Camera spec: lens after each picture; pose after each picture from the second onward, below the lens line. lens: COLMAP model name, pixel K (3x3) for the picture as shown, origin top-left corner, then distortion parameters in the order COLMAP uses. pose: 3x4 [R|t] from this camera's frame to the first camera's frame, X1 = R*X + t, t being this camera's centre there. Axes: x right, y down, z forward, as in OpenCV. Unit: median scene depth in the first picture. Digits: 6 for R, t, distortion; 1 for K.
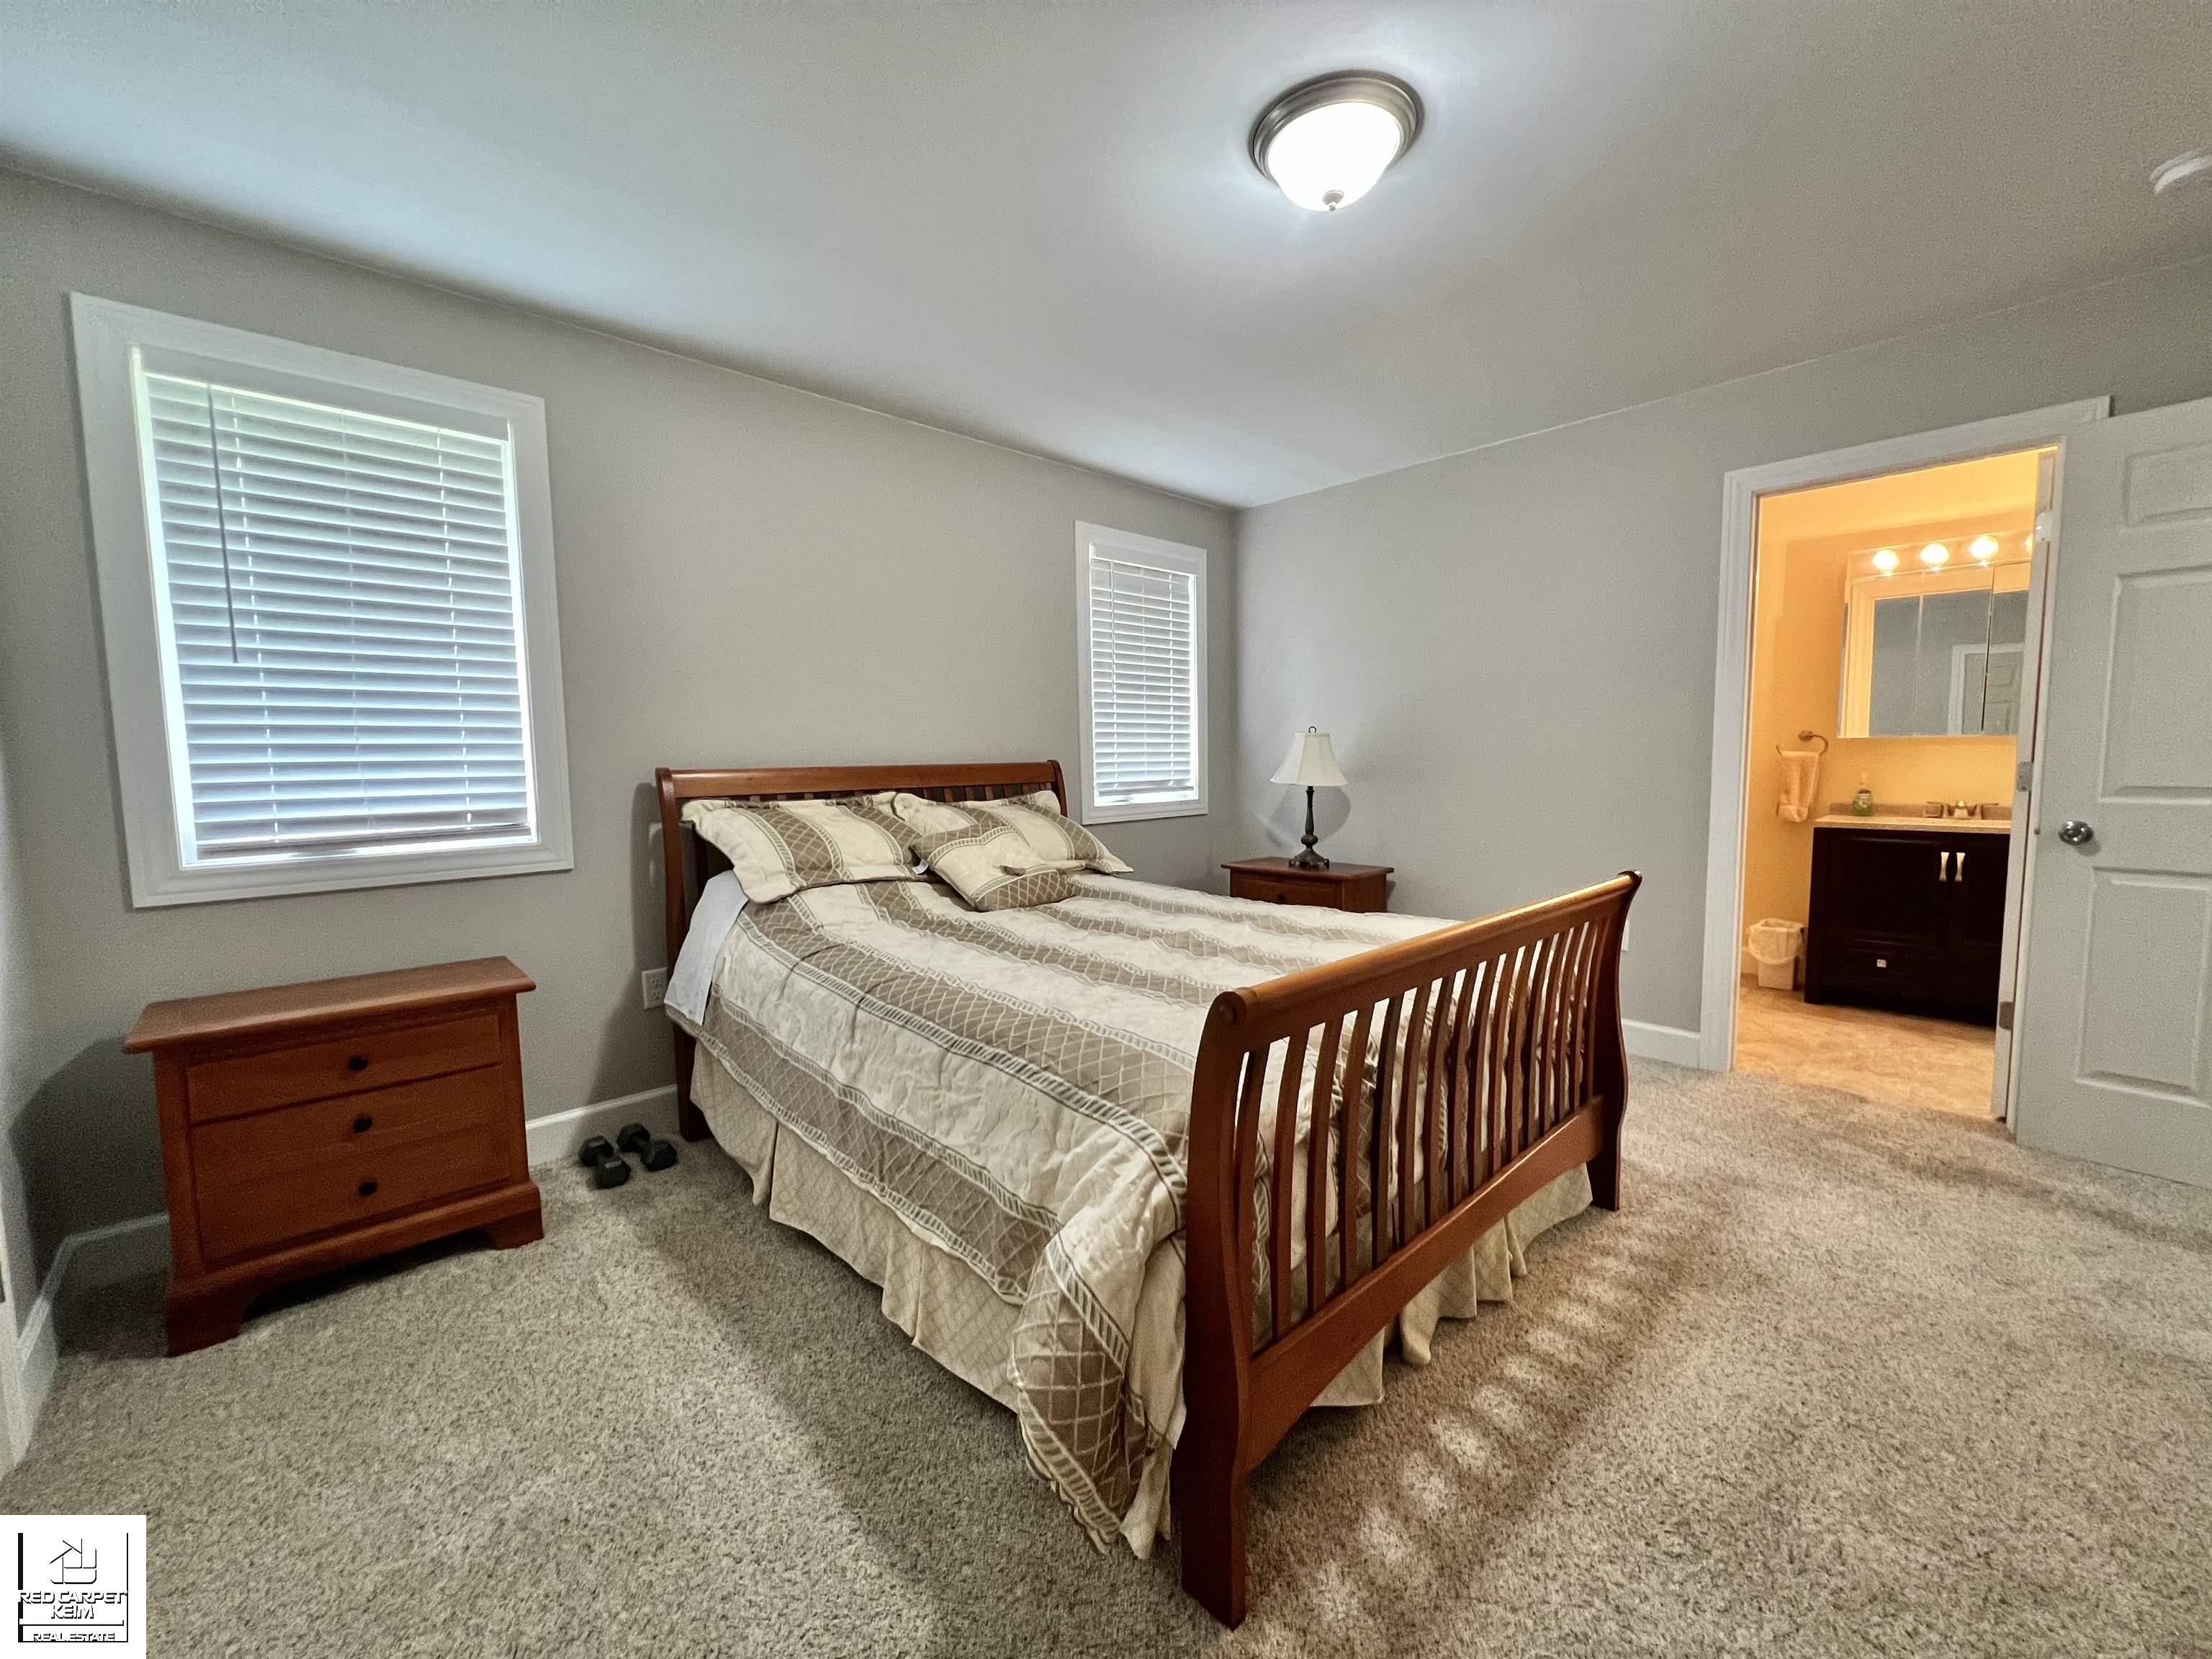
lens RADIAL K [[887.5, 0, 1111.1], [0, 887.5, 831.5], [0, 0, 1]] dist [-0.001137, -0.000131]
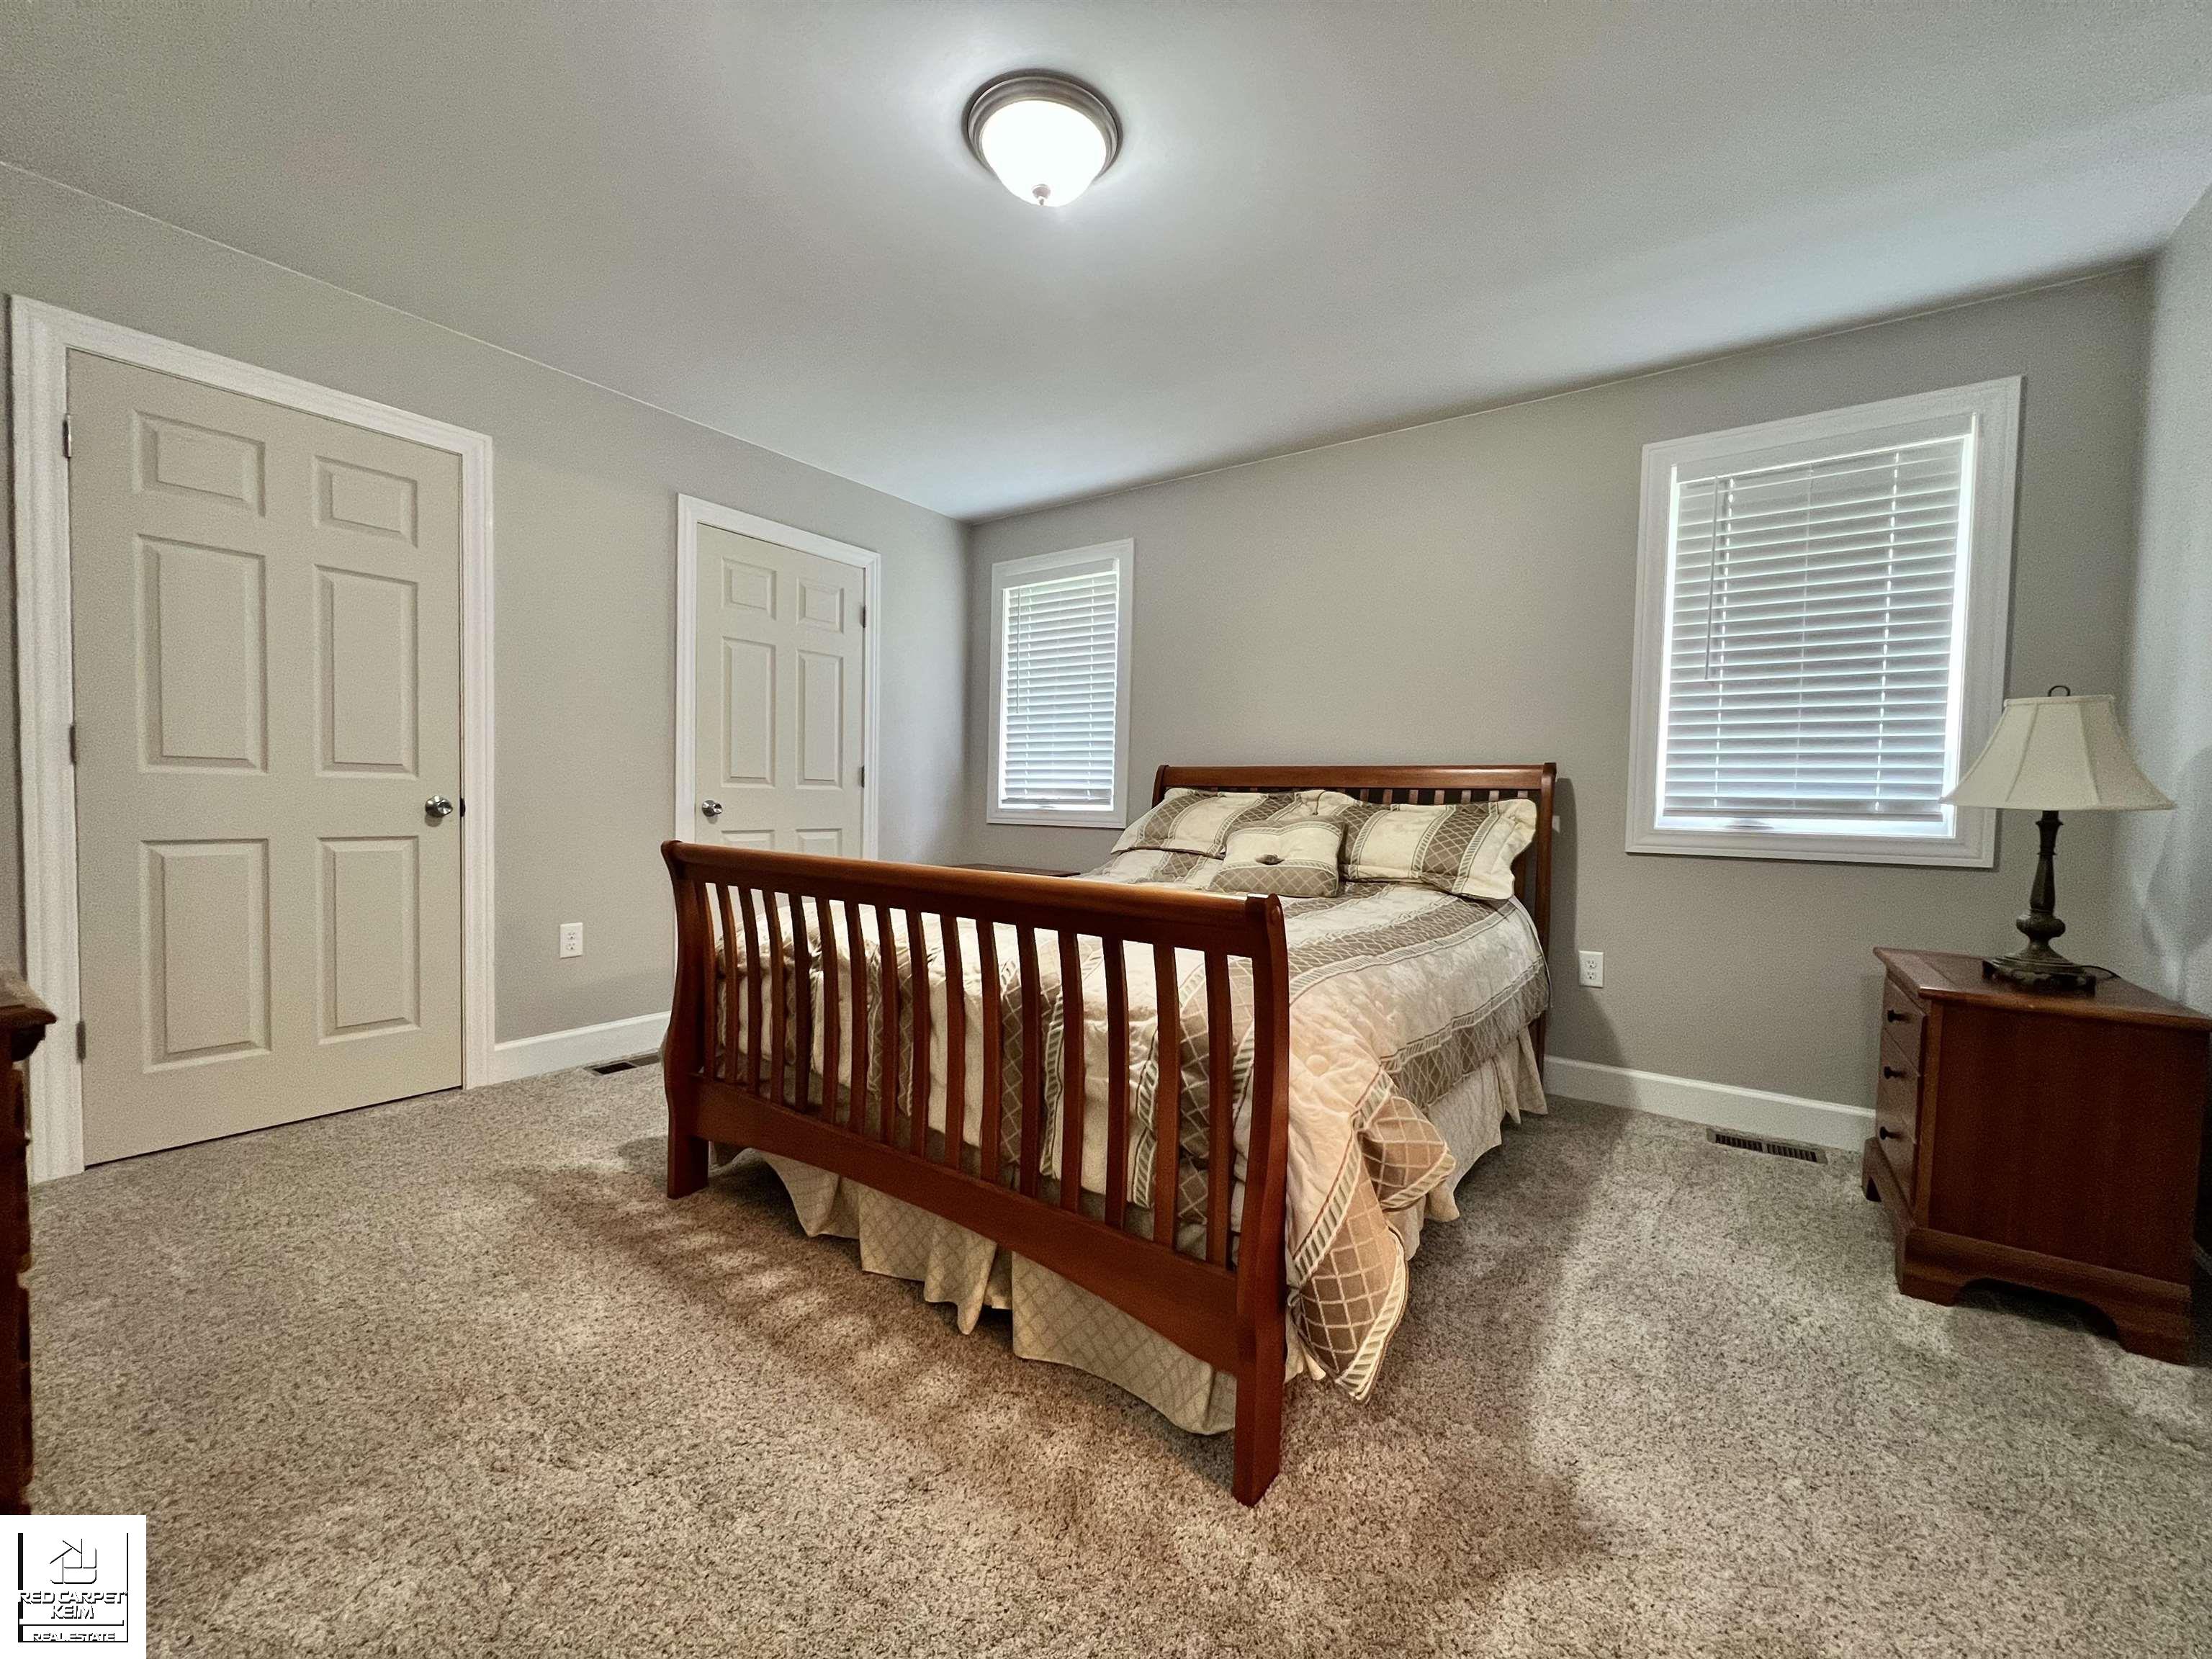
lens RADIAL K [[887.5, 0, 1095.7], [0, 887.5, 822.7], [0, 0, 1]] dist [-0.001137, -0.000131]
pose [[0.191191, 0.051606, -0.980195, 0.591539], [-0.103413, 0.994118, 0.032168, -0.008669], [0.976090, 0.095215, 0.195403, 0.407879]]
